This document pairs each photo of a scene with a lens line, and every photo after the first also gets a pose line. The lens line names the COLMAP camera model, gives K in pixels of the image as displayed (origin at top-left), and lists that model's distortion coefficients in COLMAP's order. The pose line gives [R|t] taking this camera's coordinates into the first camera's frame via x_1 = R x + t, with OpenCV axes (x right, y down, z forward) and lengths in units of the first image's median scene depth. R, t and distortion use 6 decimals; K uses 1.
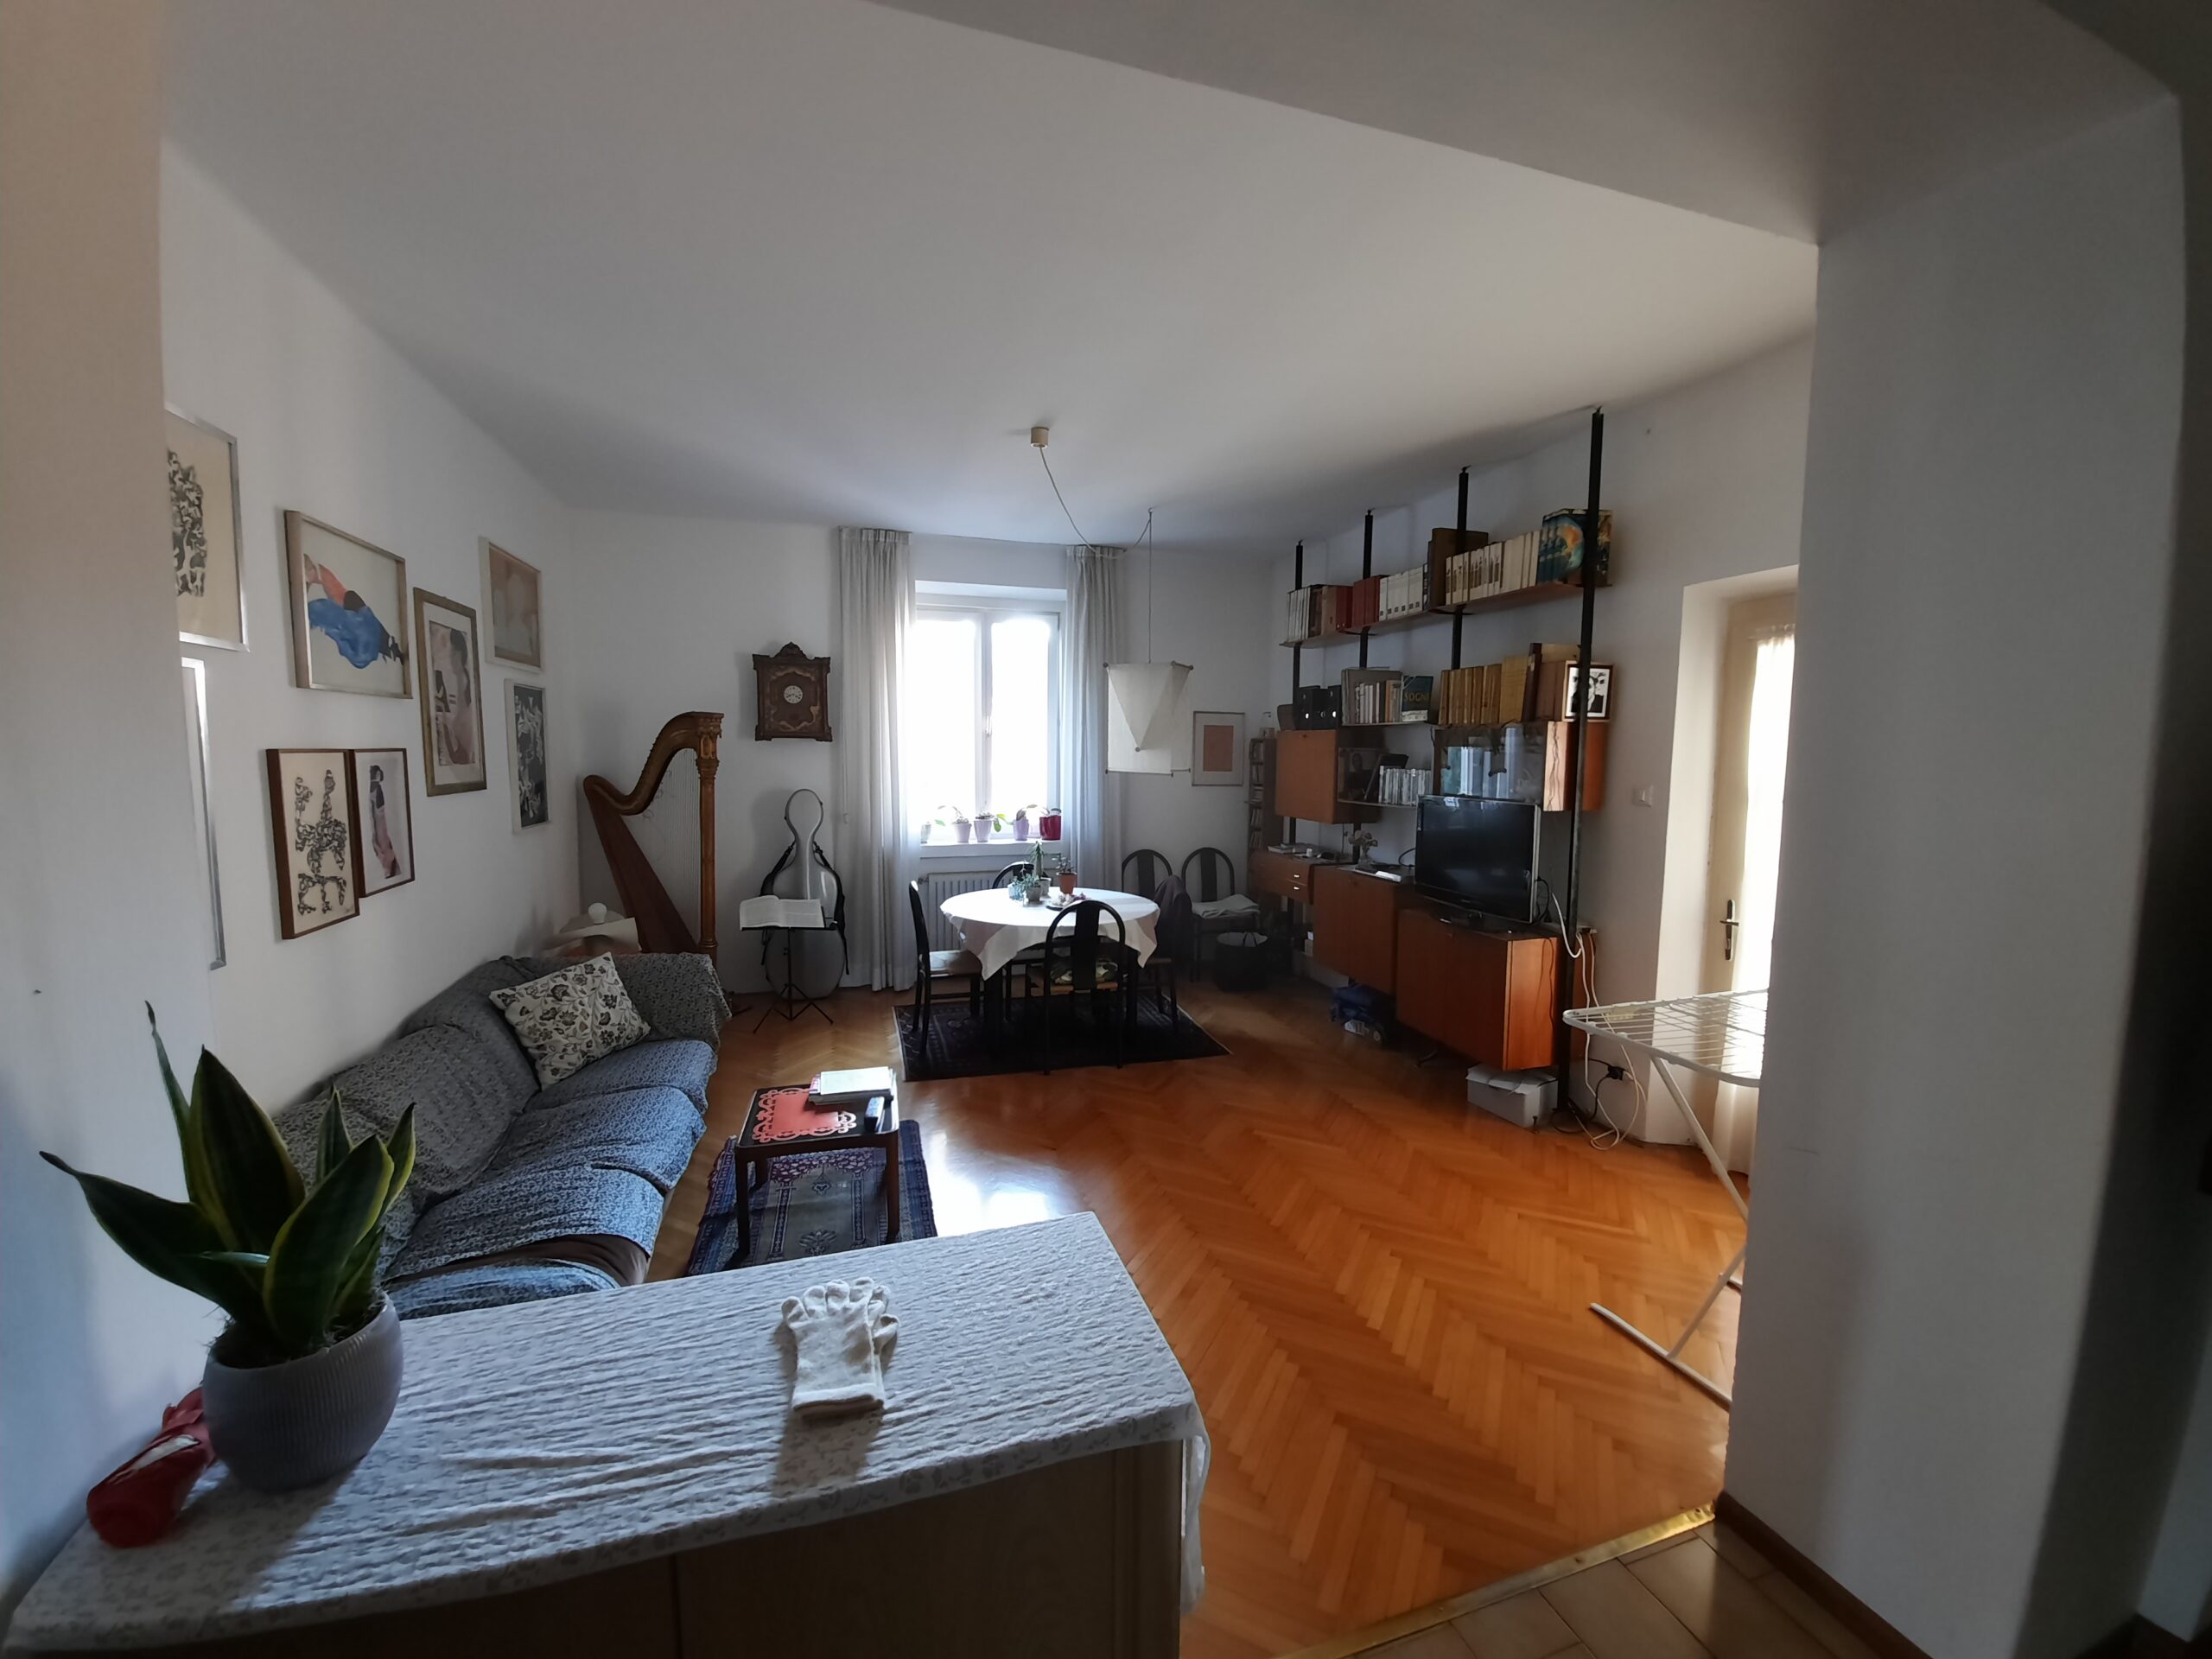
lens RADIAL K [[882.2, 0, 1101.5], [0, 882.2, 827.3], [0, 0, 1]] dist [-0.018428, -0.000306]
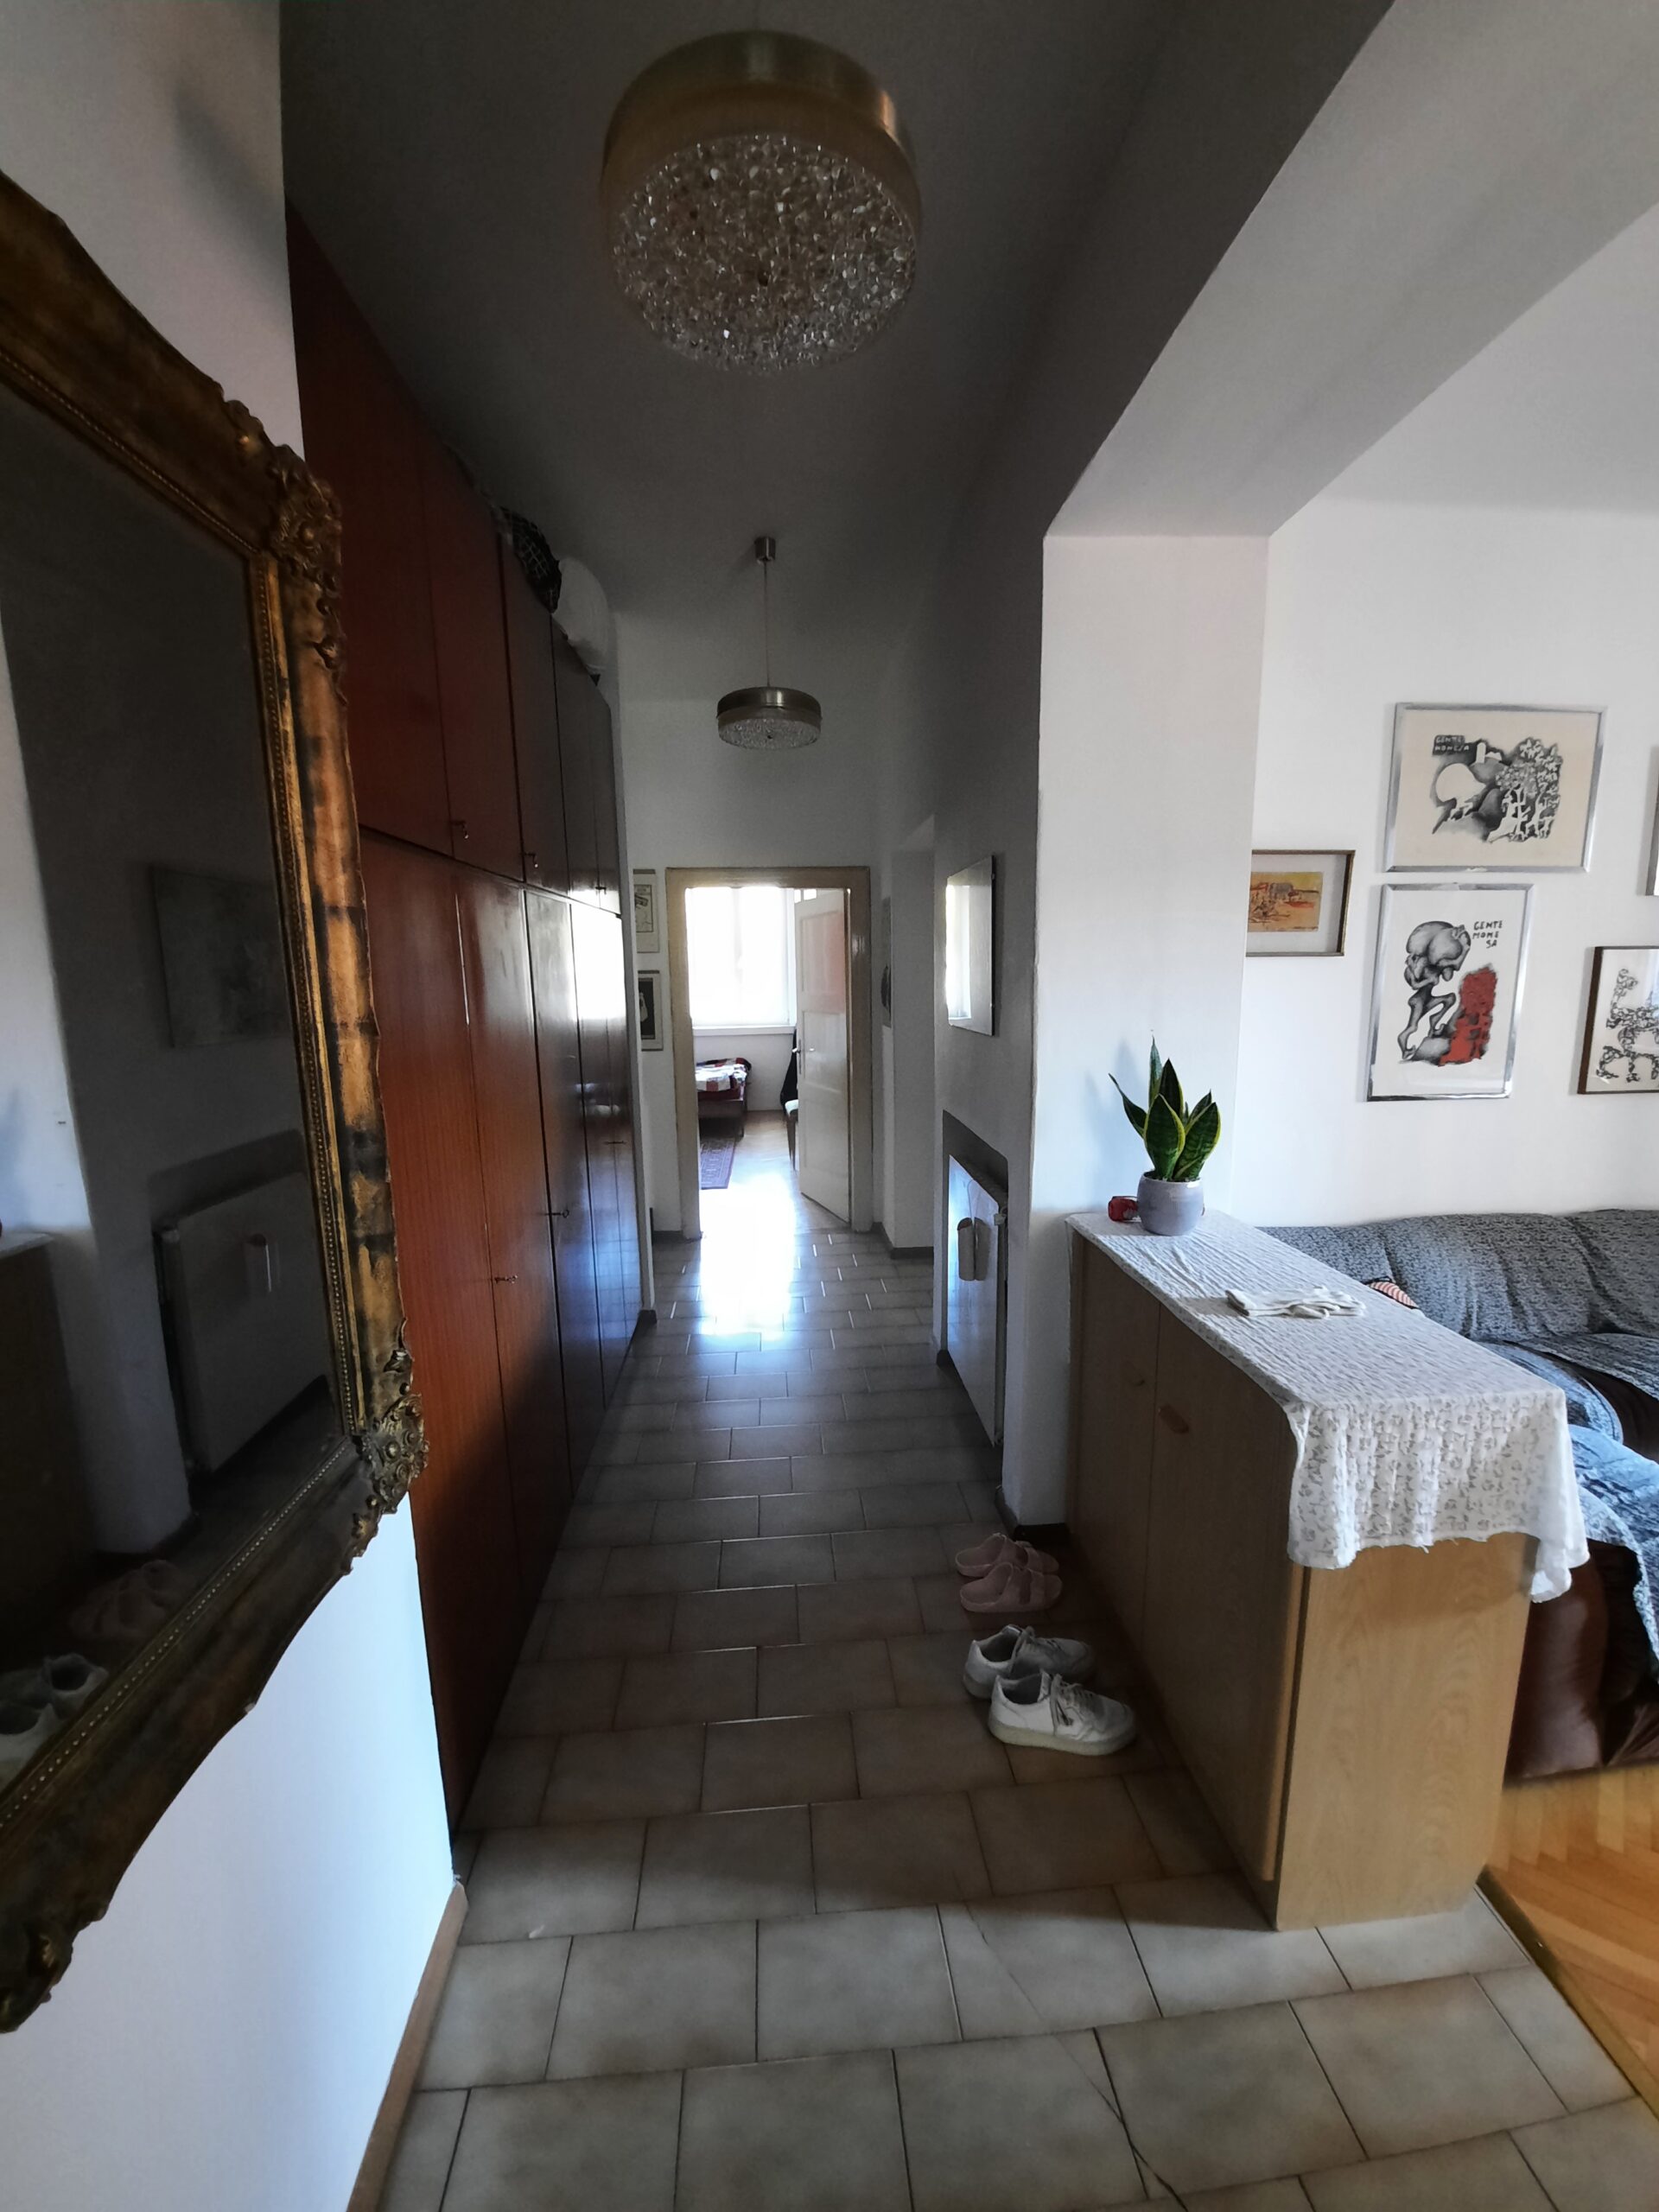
lens RADIAL K [[882.2, 0, 832.6], [0, 882.2, 1111.1], [0, 0, 1]] dist [-0.018428, -0.000306]
pose [[-0.223404, 0.162146, -0.961145, 0.657249], [-0.069218, 0.980938, 0.181574, -0.006301], [0.972265, 0.107093, -0.207922, 0.207741]]
